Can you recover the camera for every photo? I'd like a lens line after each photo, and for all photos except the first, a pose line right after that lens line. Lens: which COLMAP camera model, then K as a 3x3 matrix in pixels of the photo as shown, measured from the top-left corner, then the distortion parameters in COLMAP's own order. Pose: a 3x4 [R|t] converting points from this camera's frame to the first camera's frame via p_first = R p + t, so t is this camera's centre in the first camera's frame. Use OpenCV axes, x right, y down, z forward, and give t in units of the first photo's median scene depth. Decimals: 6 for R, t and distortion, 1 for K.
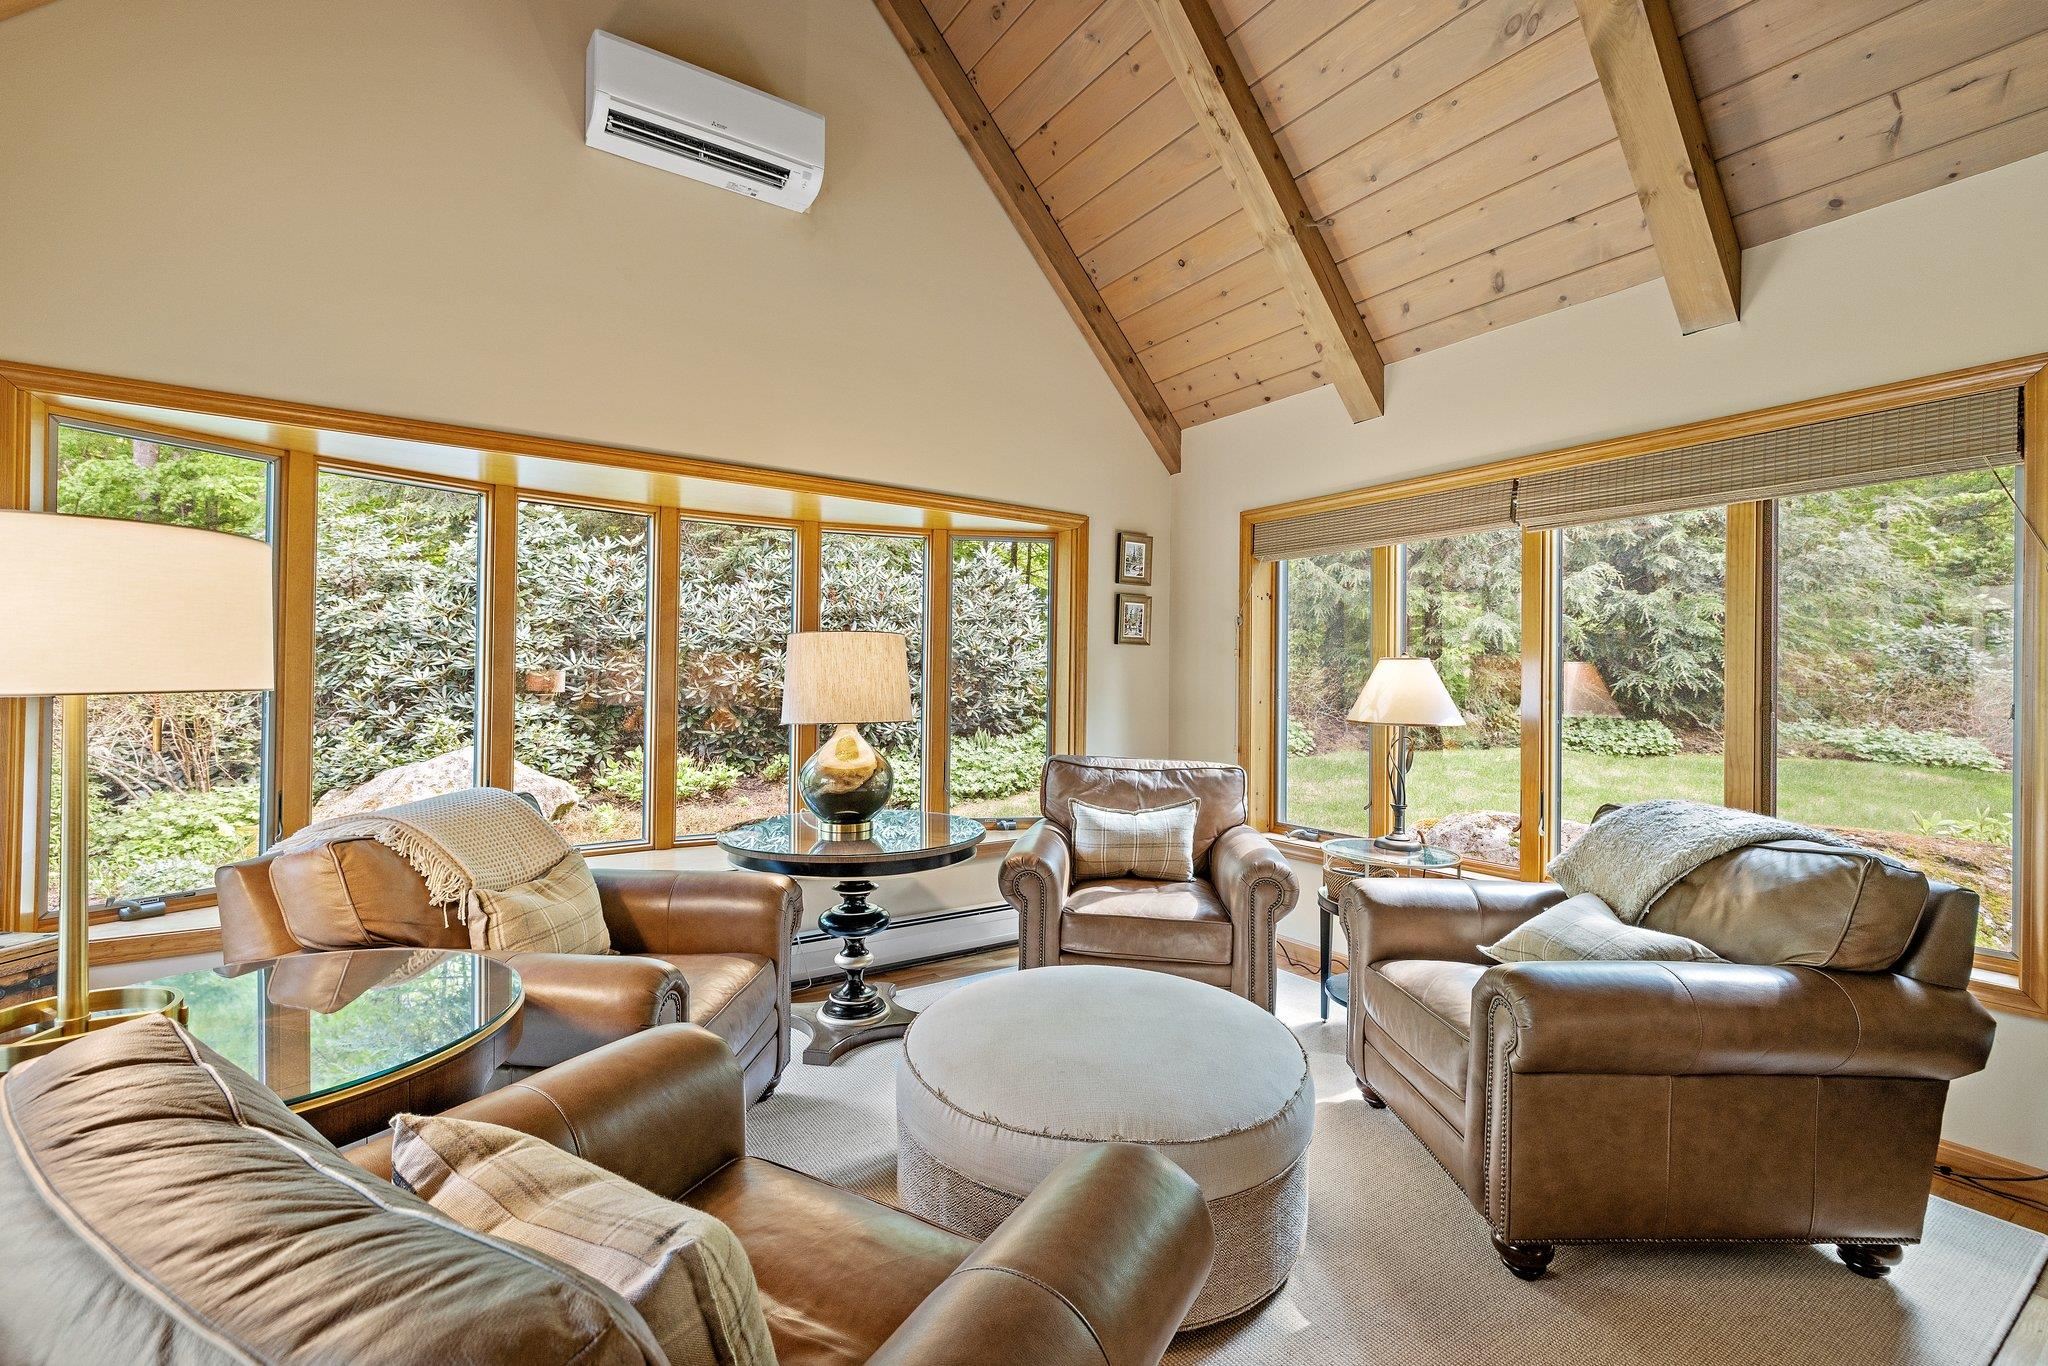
lens RADIAL K [[875.4, 0, 1017.8], [0, 875.4, 677.6], [0, 0, 1]] dist [-0.000145, -0.000173]
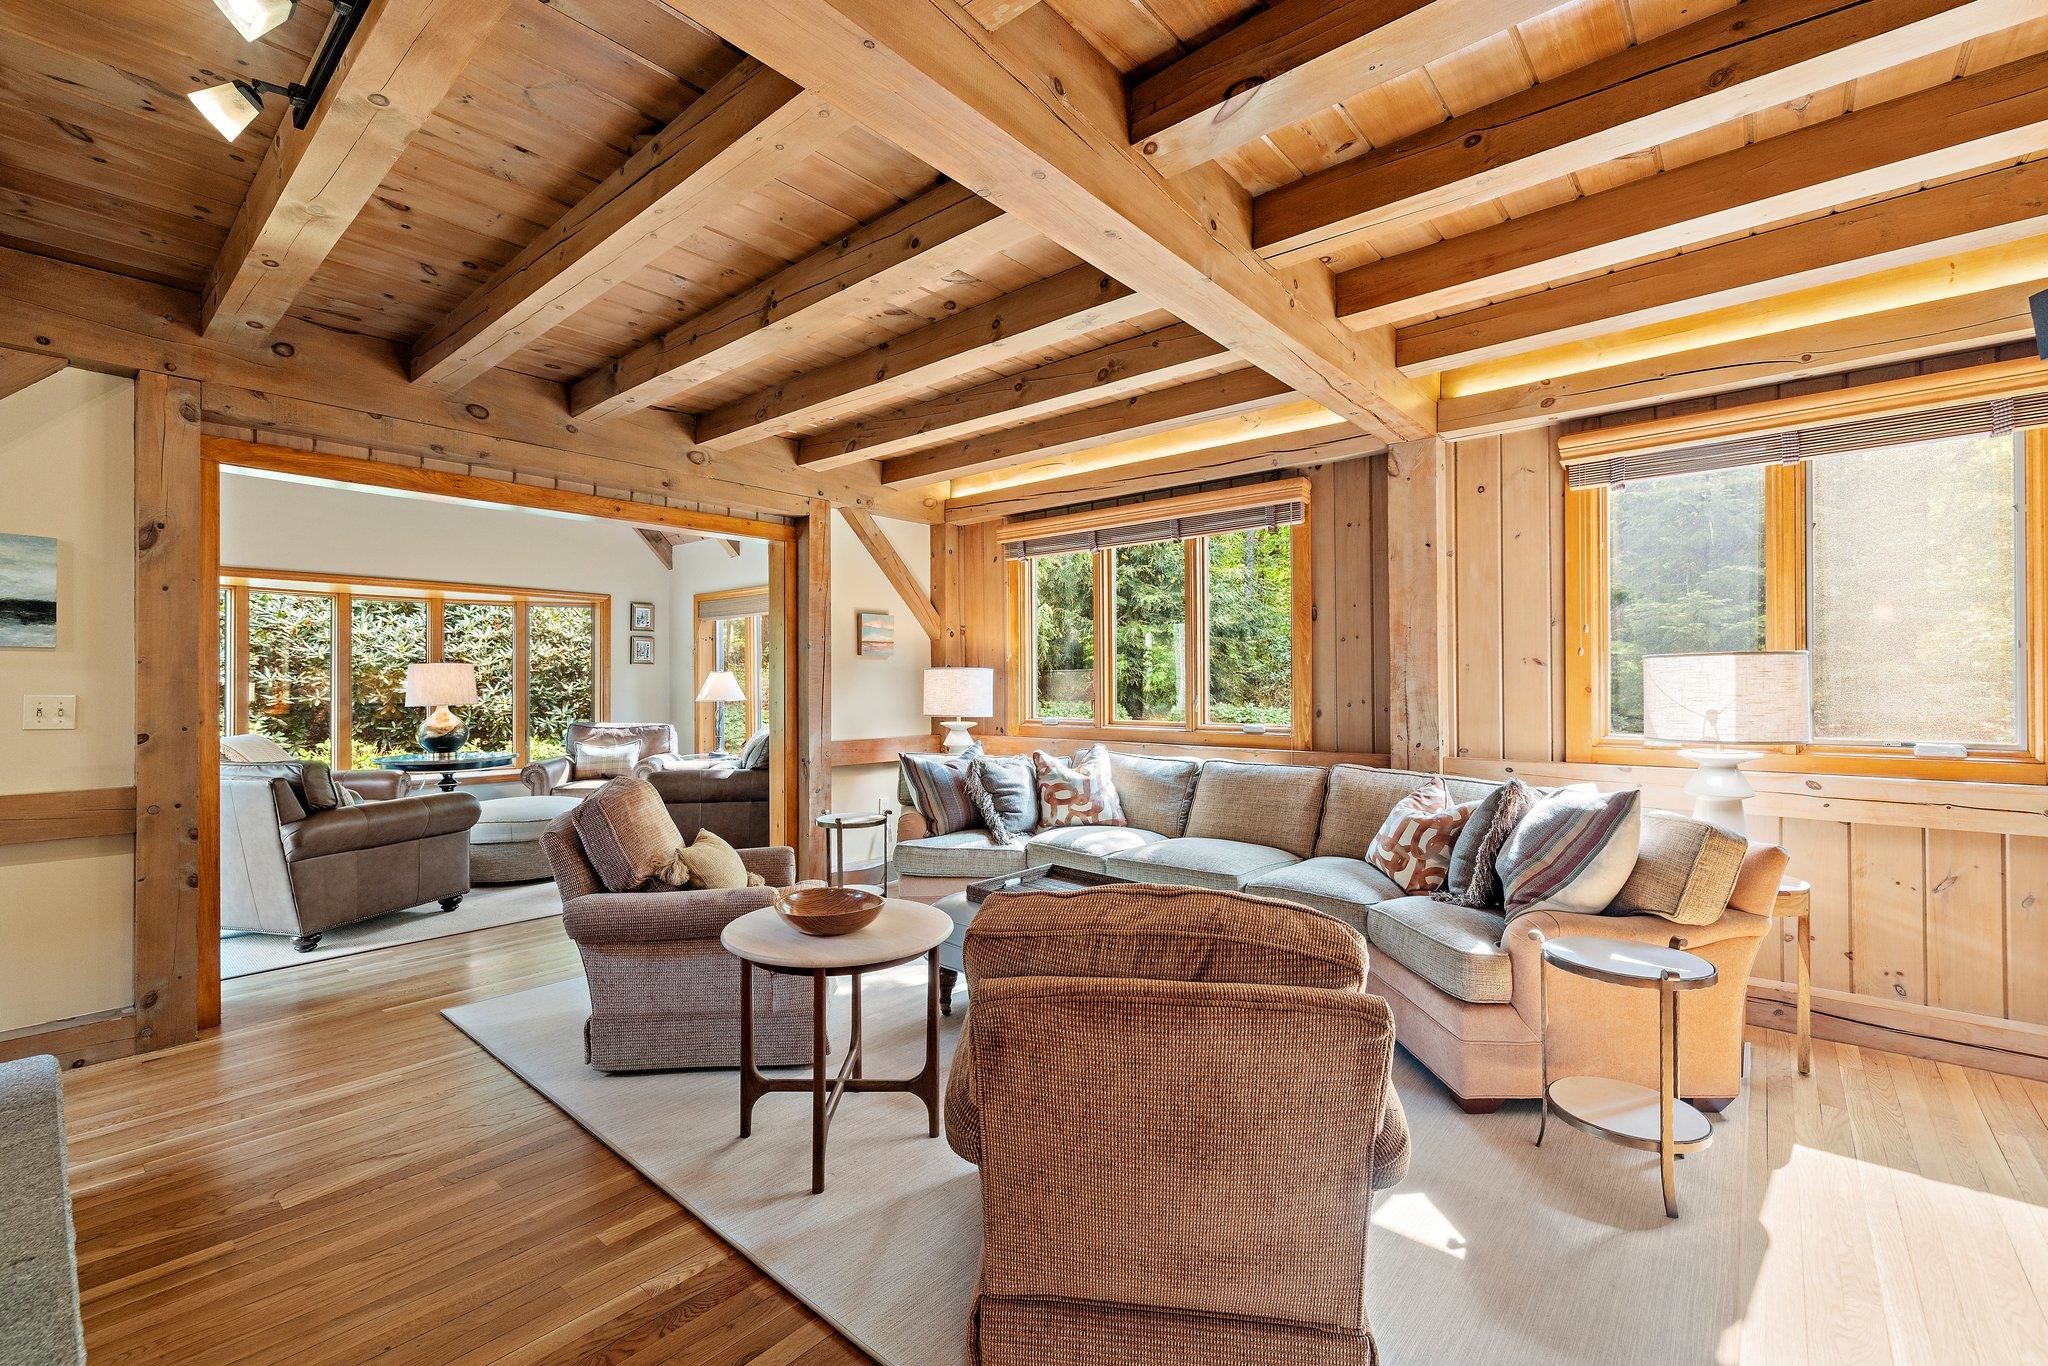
lens RADIAL K [[875.4, 0, 1025.8], [0, 875.4, 685.4], [0, 0, 1]] dist [-0.000145, -0.000173]
pose [[0.964991, -0.016829, 0.261742, 0.426979], [0.015552, 0.999855, 0.006949, 0.006722], [-0.261821, -0.002635, 0.965113, -0.982214]]
